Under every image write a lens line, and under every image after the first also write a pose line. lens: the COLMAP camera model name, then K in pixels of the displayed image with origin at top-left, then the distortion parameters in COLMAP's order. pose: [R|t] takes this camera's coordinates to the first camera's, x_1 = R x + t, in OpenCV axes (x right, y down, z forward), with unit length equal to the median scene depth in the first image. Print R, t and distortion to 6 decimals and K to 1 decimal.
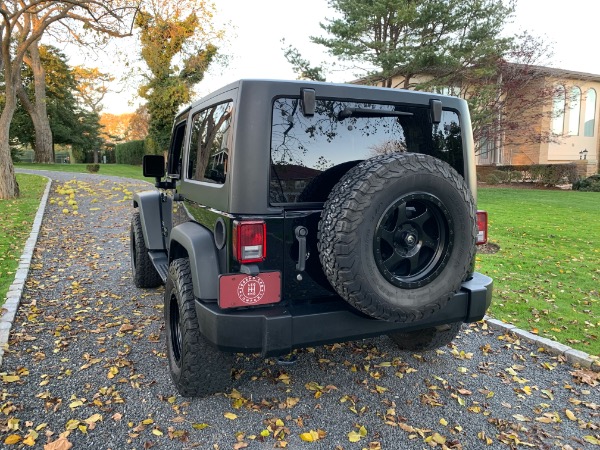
lens RADIAL K [[457.7, 0, 300.0], [0, 457.7, 225.0], [0, 0, 1]] dist [0.005982, -0.005622]
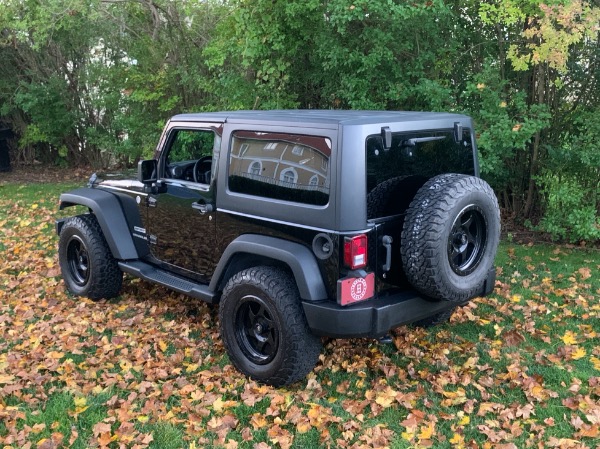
lens RADIAL K [[679.0, 0, 300.0], [0, 679.0, 224.5], [0, 0, 1]] dist [0.020745, -0.051921]
pose [[0.944484, -0.081392, 0.318315, -0.771237], [0.060250, 0.995307, 0.075725, -0.173996], [-0.322985, -0.052342, 0.944956, -0.665532]]
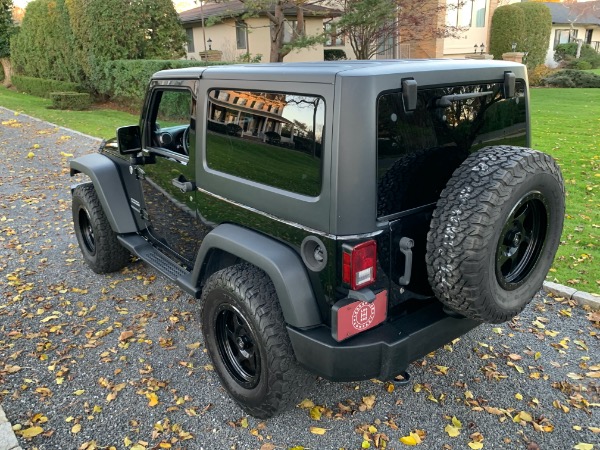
lens RADIAL K [[496.6, 0, 299.2], [0, 496.6, 230.4], [0, 0, 1]] dist [0.000899, -0.003250]
pose [[0.969410, -0.114508, 0.217098, -0.383861], [0.070474, 0.977116, 0.200692, -0.206592], [-0.235111, -0.179253, 0.955296, 0.109345]]
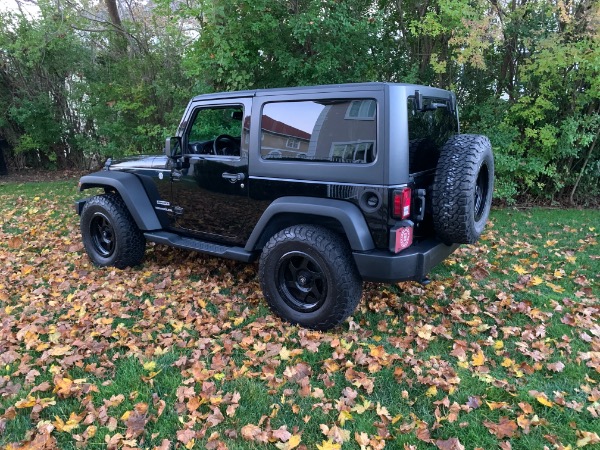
lens RADIAL K [[457.7, 0, 300.0], [0, 457.7, 225.0], [0, 0, 1]] dist [0.005982, -0.005622]
pose [[0.865539, -0.143393, 0.479875, -0.961664], [0.096030, 0.987876, 0.121983, -0.090627], [-0.491549, -0.059499, 0.868815, -0.064789]]
